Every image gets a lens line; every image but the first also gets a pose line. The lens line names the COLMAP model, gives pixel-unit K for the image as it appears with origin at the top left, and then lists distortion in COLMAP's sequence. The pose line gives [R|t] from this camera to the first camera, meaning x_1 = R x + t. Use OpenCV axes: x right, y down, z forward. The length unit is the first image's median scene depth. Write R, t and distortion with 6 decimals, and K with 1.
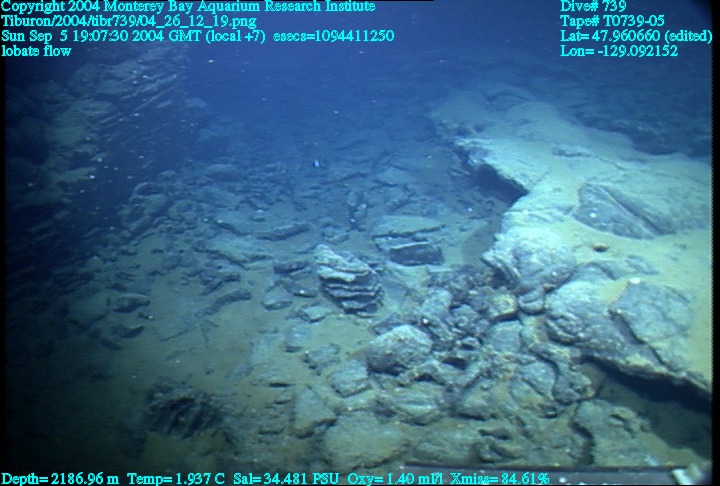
lens RADIAL K [[523.9, 0, 360.0], [0, 523.9, 243.0], [0, 0, 1]] dist [-0.263352, 0.127134]
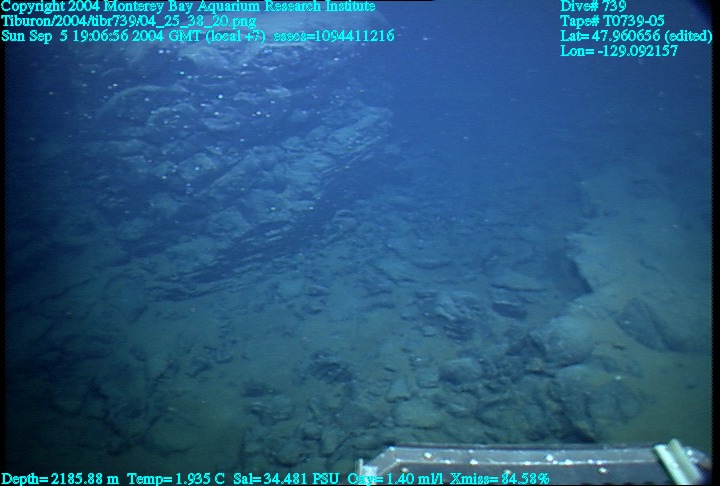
lens RADIAL K [[523.9, 0, 360.0], [0, 523.9, 243.0], [0, 0, 1]] dist [-0.263352, 0.127134]
pose [[0.911755, 0.240770, -0.332765, 0.174783], [-0.225772, 0.970581, 0.083658, -0.201817], [0.343118, -0.001147, 0.939292, -0.513652]]
